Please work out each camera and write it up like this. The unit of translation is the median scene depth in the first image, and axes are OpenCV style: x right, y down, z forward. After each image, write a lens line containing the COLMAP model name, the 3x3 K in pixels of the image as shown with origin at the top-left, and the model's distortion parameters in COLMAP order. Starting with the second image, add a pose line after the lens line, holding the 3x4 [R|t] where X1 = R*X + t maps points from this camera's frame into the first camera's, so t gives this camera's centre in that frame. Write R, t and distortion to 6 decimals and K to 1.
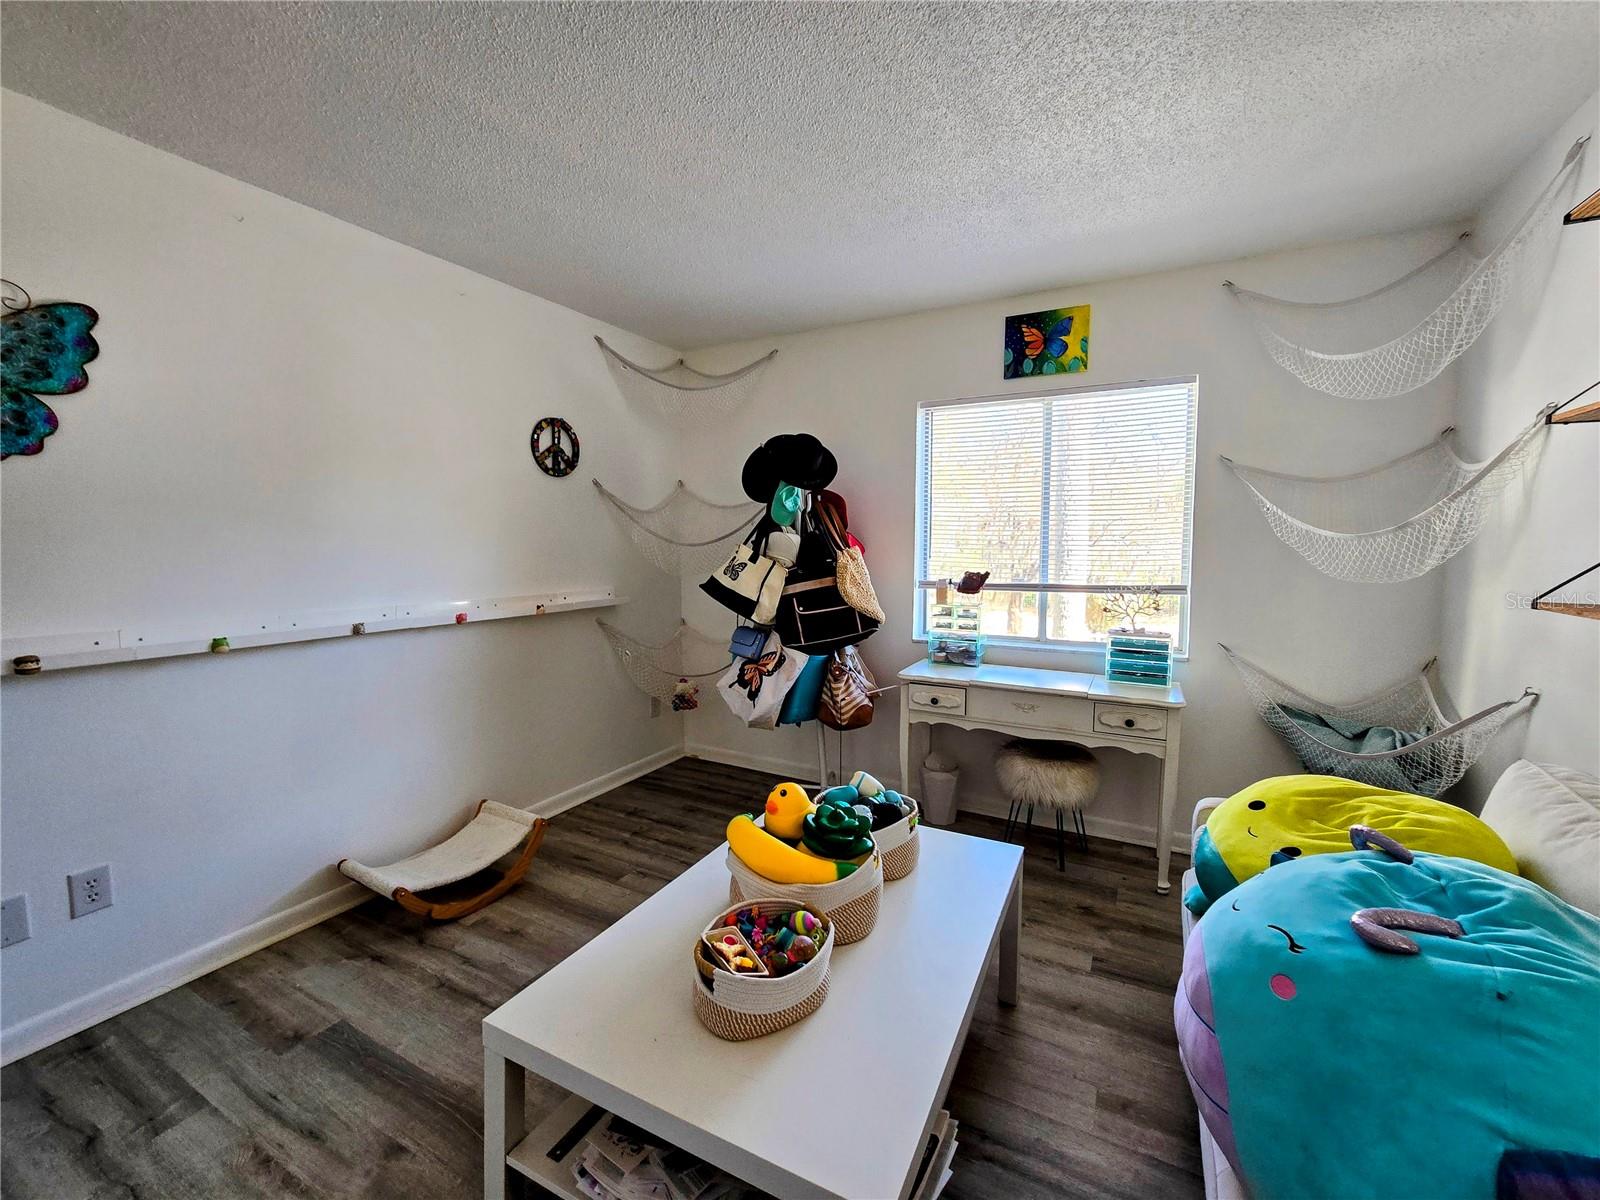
lens RADIAL K [[664.9, 0, 805.9], [0, 664.9, 595.7], [0, 0, 1]] dist [-0.002284, 0.000002]
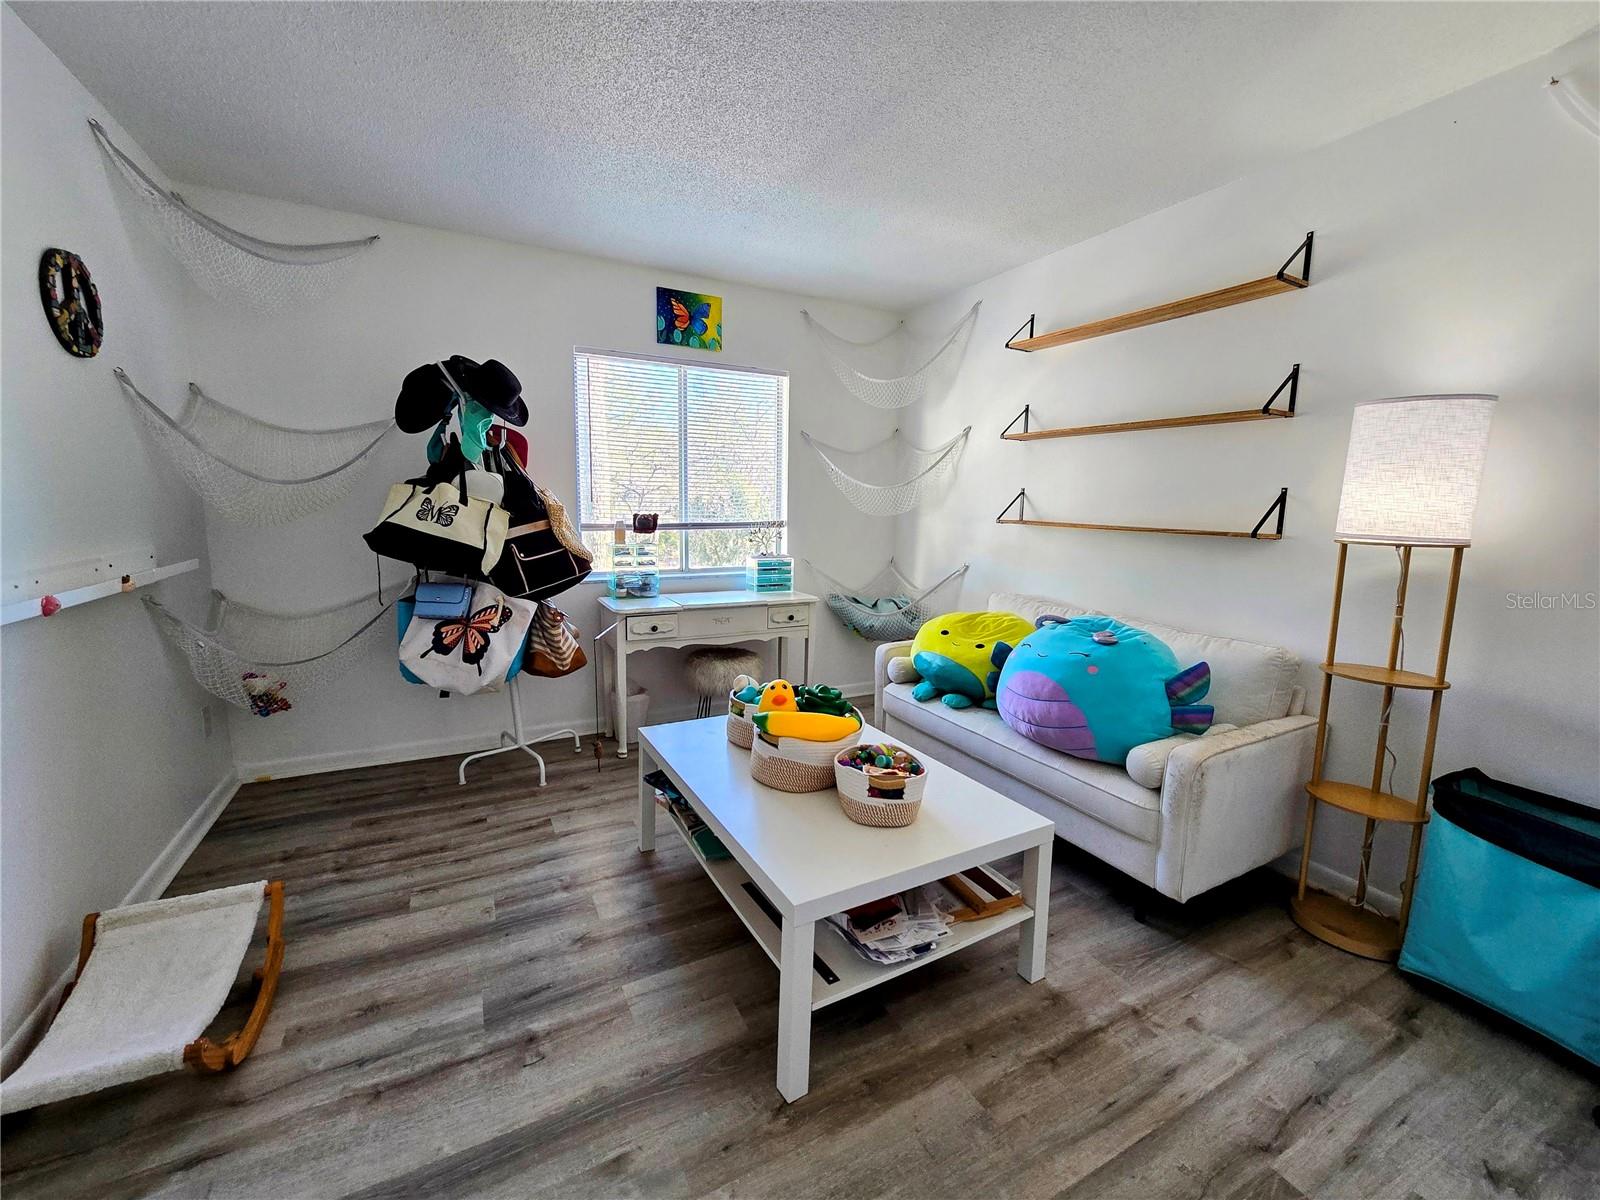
lens RADIAL K [[664.9, 0, 805.9], [0, 664.9, 595.7], [0, 0, 1]] dist [-0.002284, 0.000002]
pose [[0.555819, -0.112407, 0.823668, -0.553364], [0.052681, 0.993587, 0.100046, 0.004054], [-0.829632, -0.012216, 0.558177, 0.150858]]
